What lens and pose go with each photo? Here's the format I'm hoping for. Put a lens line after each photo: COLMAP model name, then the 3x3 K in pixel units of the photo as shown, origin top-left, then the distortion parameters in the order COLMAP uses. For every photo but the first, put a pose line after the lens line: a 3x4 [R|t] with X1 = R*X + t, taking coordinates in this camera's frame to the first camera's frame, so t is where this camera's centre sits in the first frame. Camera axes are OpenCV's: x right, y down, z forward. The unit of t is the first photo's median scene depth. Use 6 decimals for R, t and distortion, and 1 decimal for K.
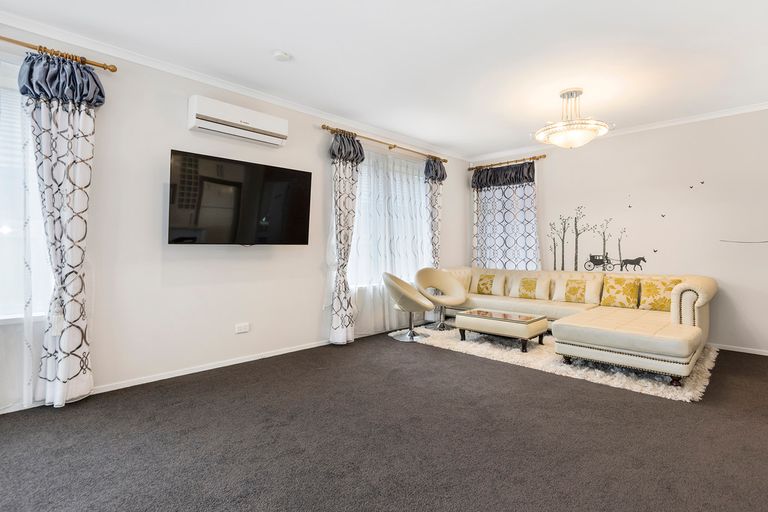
lens RADIAL K [[375.3, 0, 383.1], [0, 375.3, 249.1], [0, 0, 1]] dist [0.000236, -0.000051]
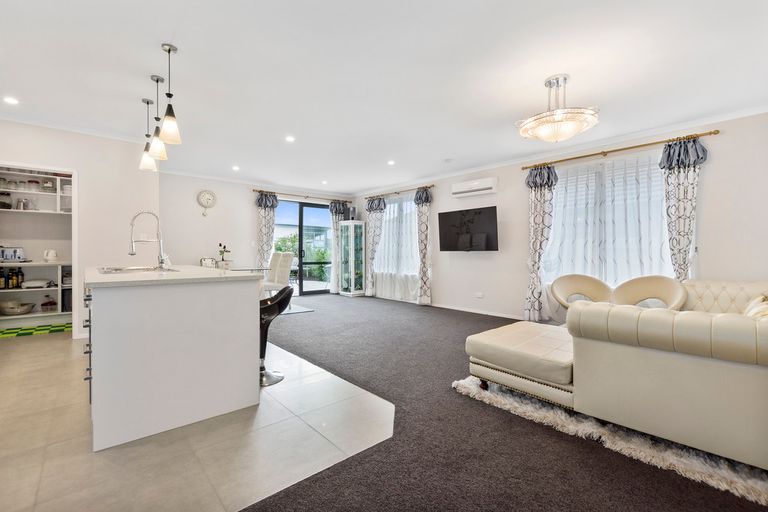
lens RADIAL K [[335.5, 0, 384.0], [0, 335.5, 256.0], [0, 0, 1]] dist [-0.004368, -0.000691]
pose [[-0.059387, 0.012748, -0.998154, 1.283223], [0.007496, 0.999896, 0.012324, -0.011762], [0.998207, -0.006751, -0.059476, 0.594981]]
